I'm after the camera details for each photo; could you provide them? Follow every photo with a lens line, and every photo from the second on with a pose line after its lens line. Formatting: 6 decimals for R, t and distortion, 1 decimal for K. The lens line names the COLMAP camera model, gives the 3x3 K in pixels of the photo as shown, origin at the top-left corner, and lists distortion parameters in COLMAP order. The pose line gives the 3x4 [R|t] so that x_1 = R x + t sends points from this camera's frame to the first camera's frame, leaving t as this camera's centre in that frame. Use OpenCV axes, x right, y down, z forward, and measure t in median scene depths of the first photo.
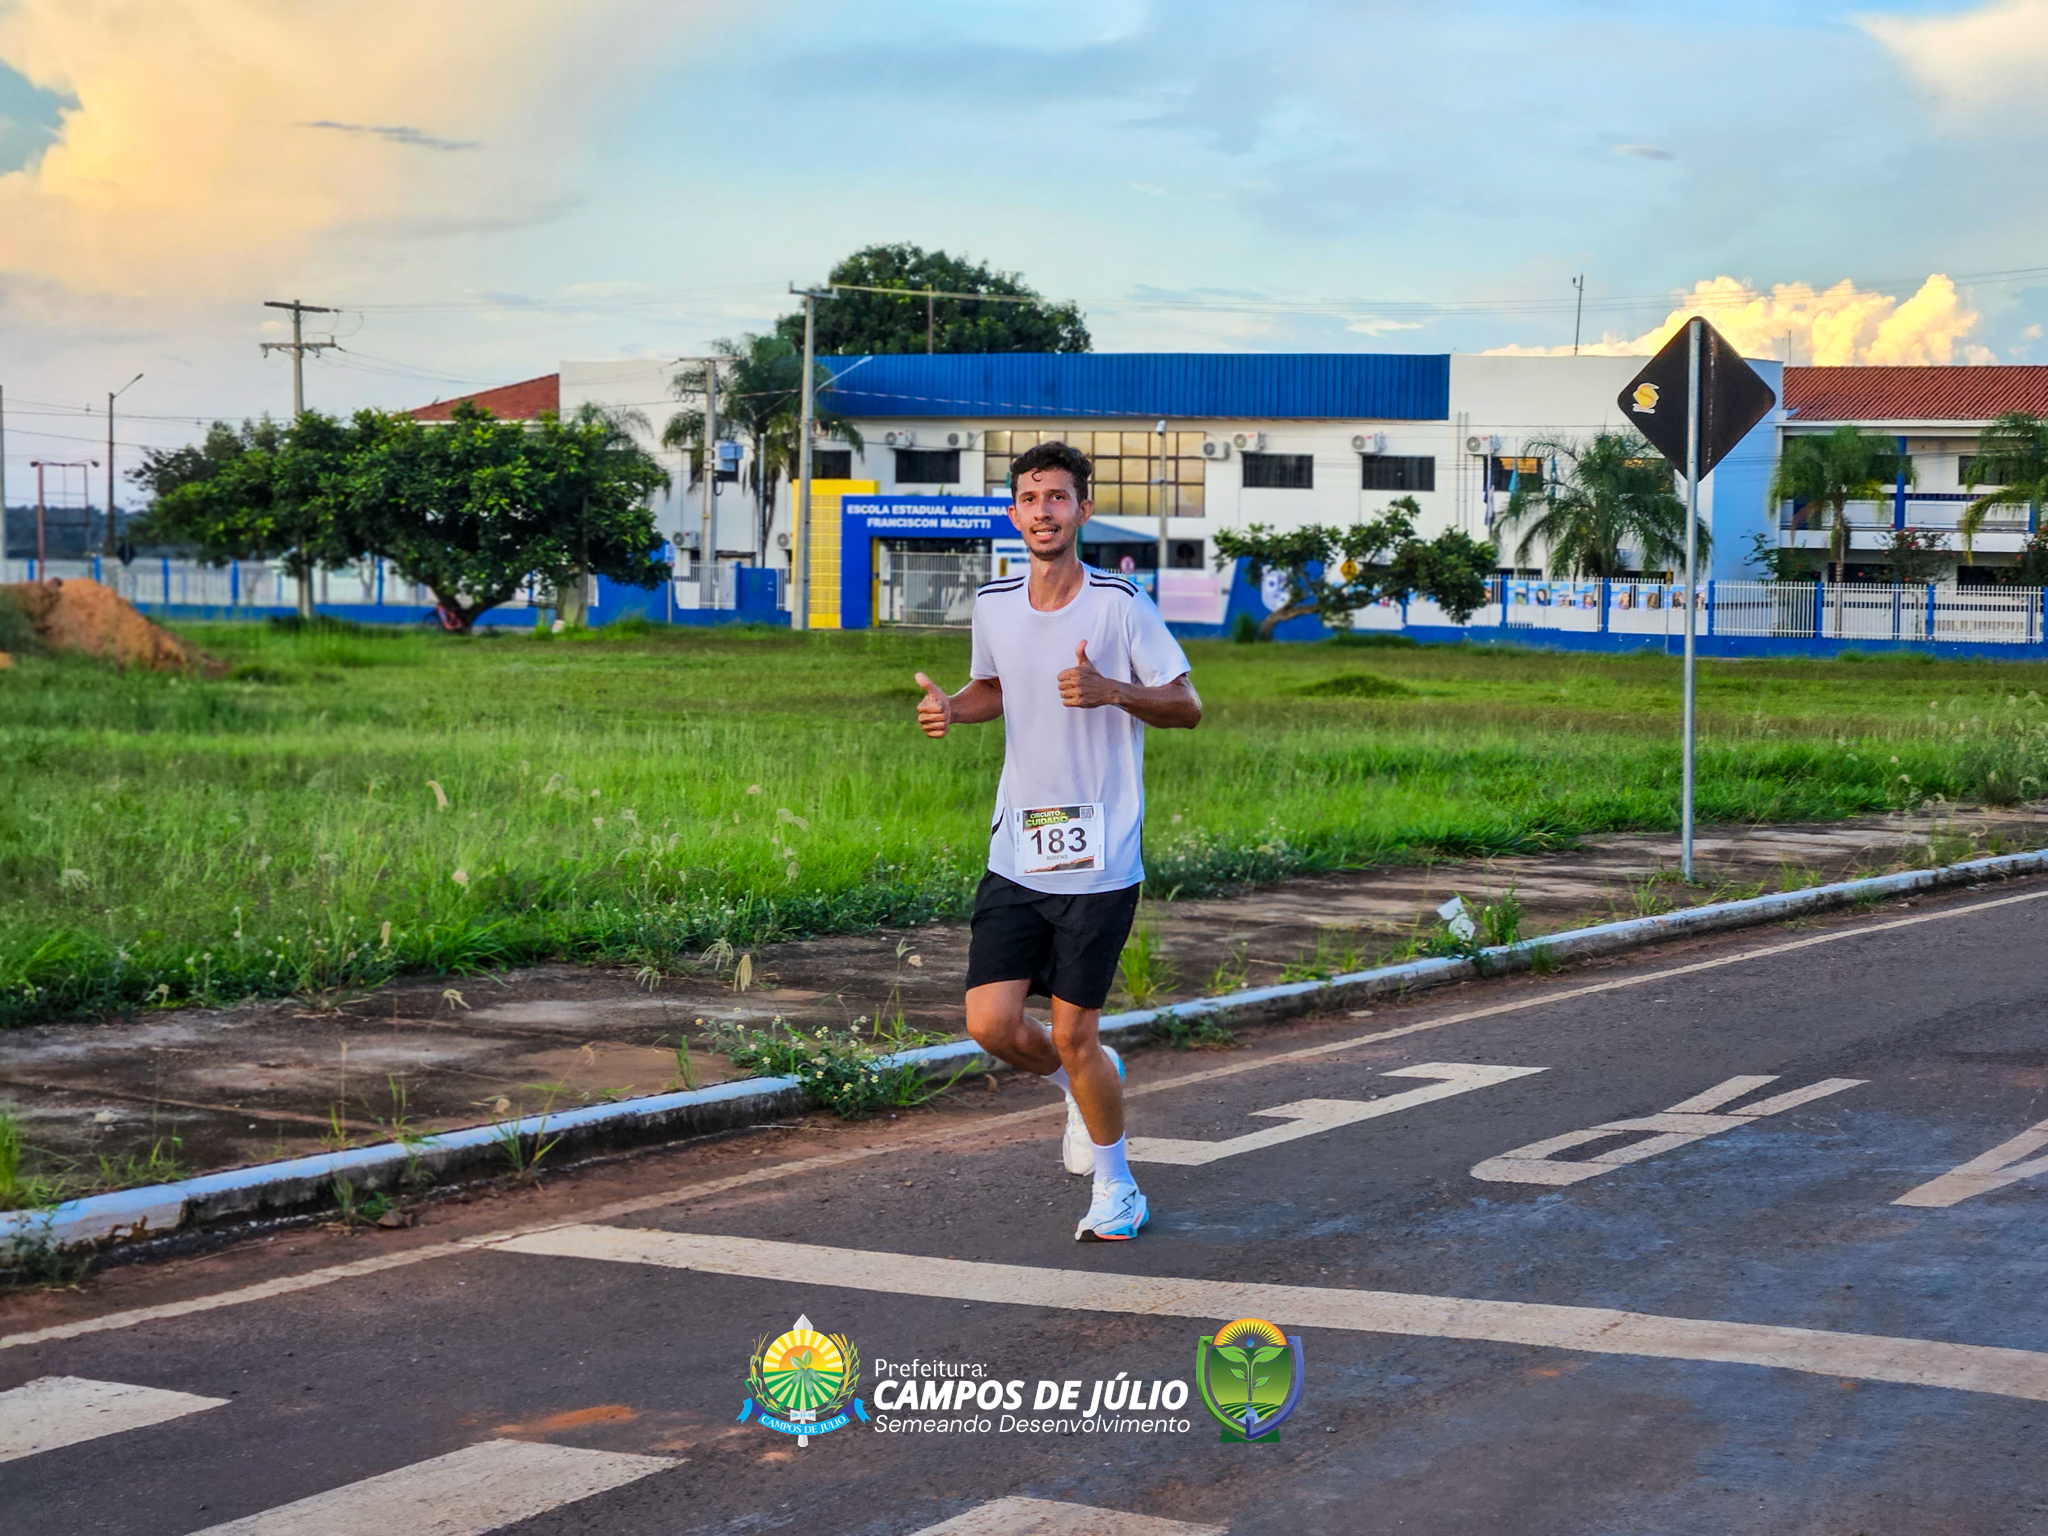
lens RADIAL K [[4089.8, 0, 1013.0], [0, 4089.8, 754.1], [0, 0, 1]] dist [-0.427970, 5.854746]
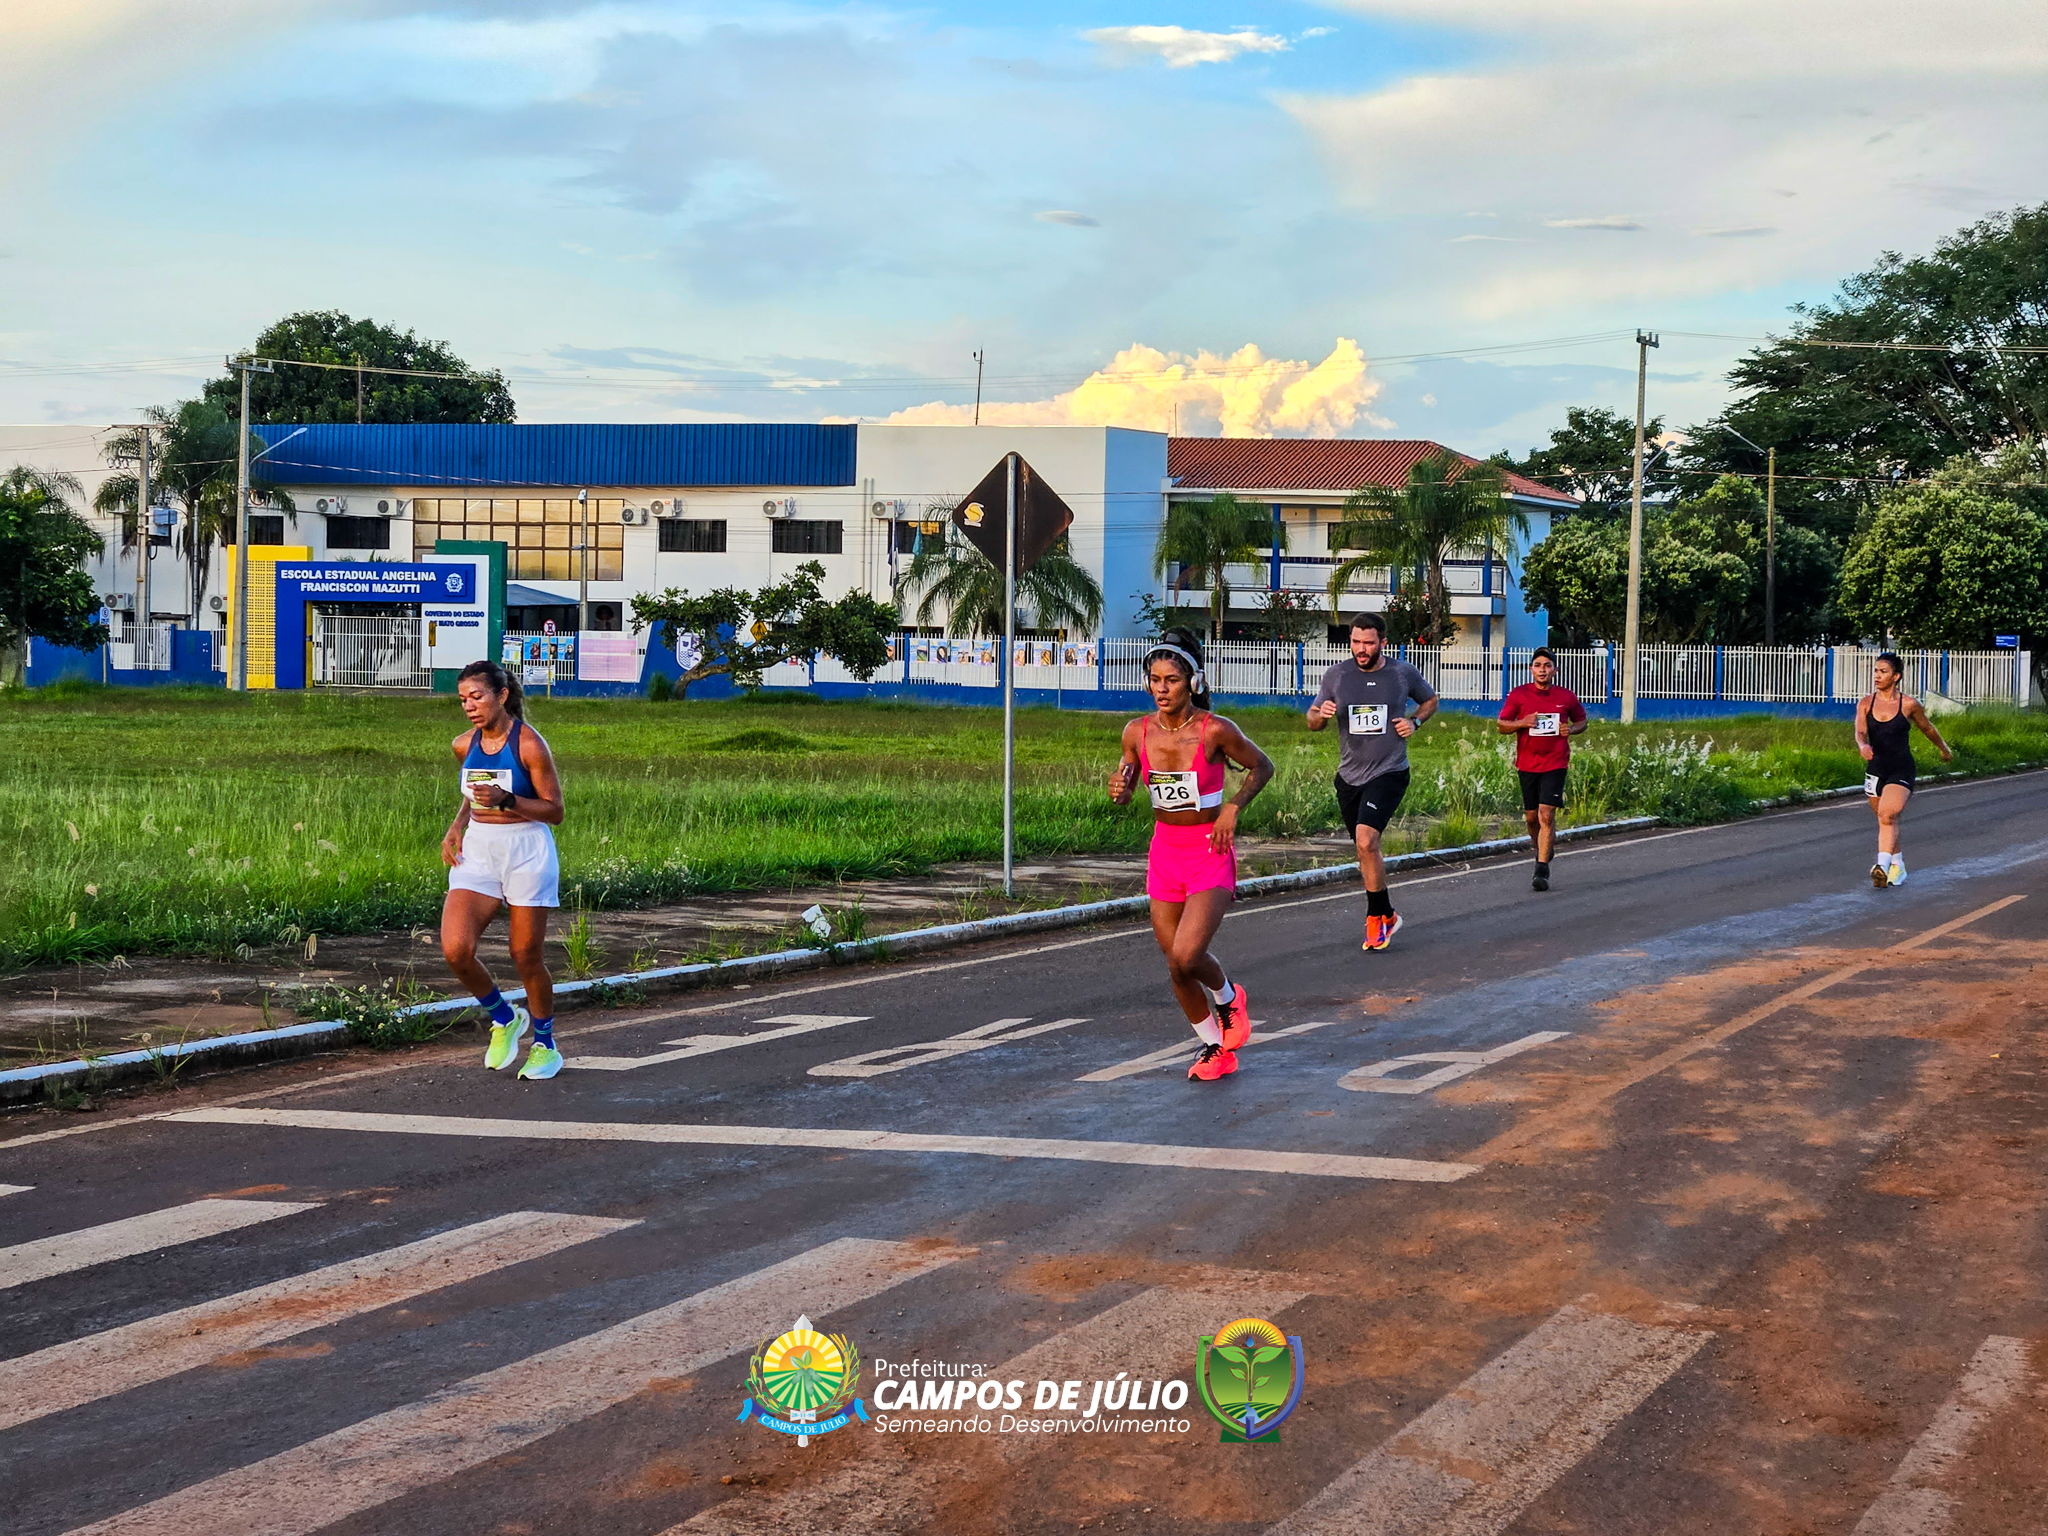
lens RADIAL K [[4089.8, 0, 1013.0], [0, 4089.8, 754.1], [0, 0, 1]] dist [-0.427970, 5.854746]
pose [[0.989905, -0.006389, 0.141590, -0.002720], [0.008211, 0.999891, -0.012288, 0.000583], [-0.141496, 0.013326, 0.989849, -0.057737]]
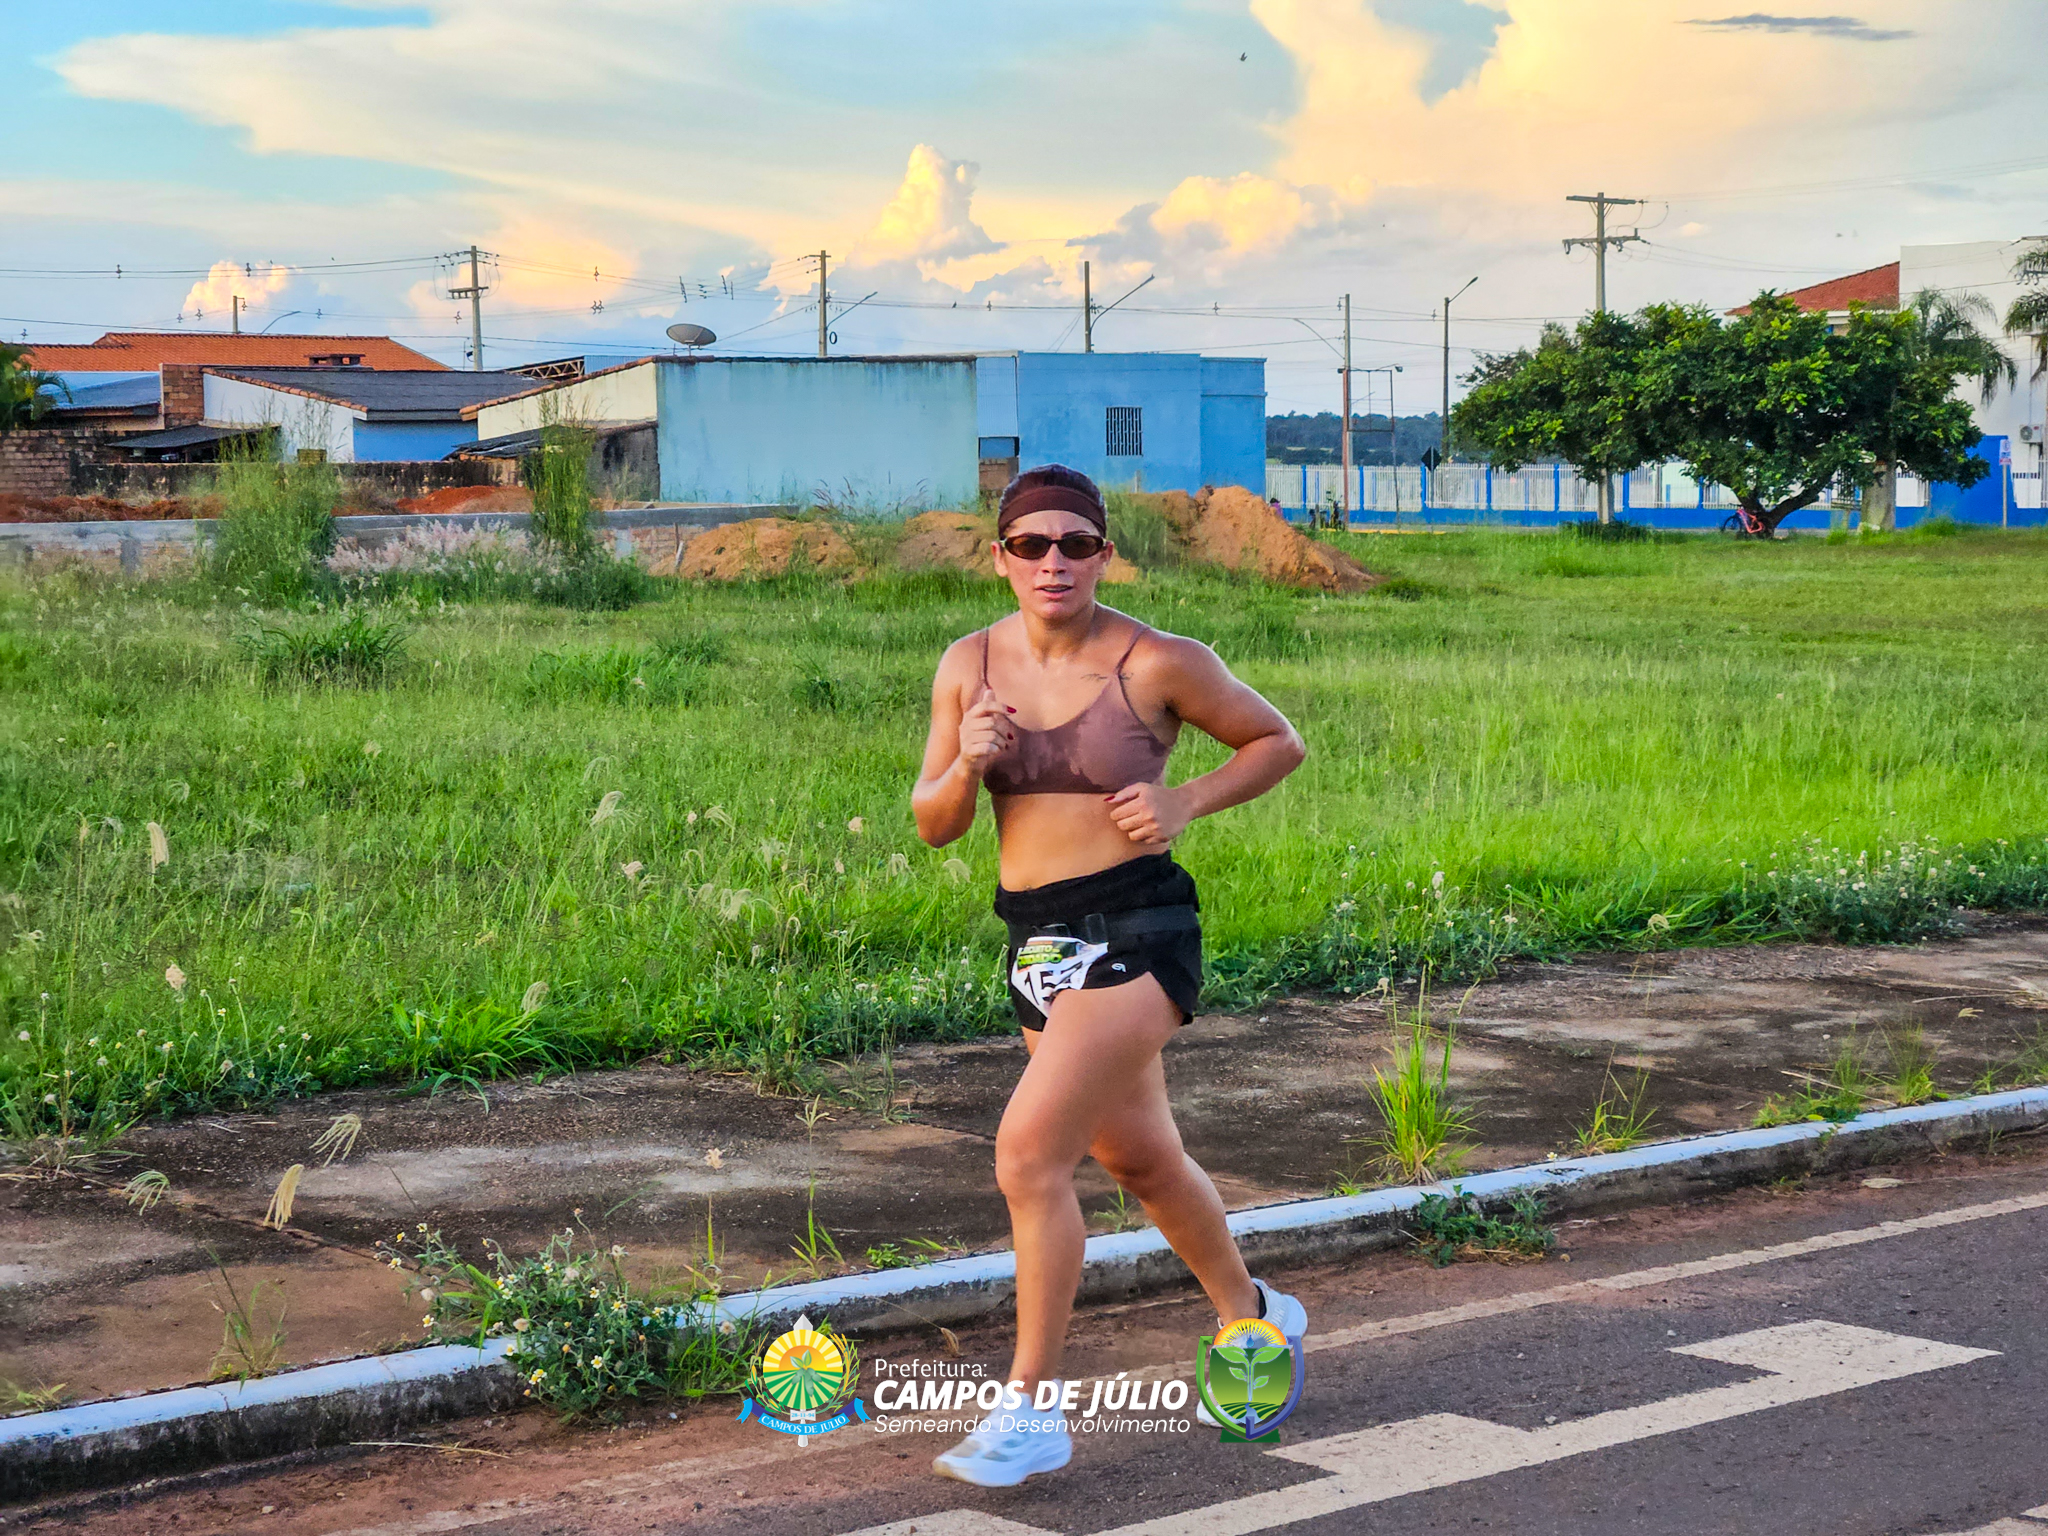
lens RADIAL K [[4024.6, 0, 1028.4], [0, 4024.6, 840.8], [0, 0, 1]] dist [-0.184492, 2.309092]
pose [[0.938757, 0.012466, -0.344354, 0.027548], [0.003500, 0.998949, 0.045704, -0.002510], [0.344561, -0.044110, 0.937727, 0.062272]]
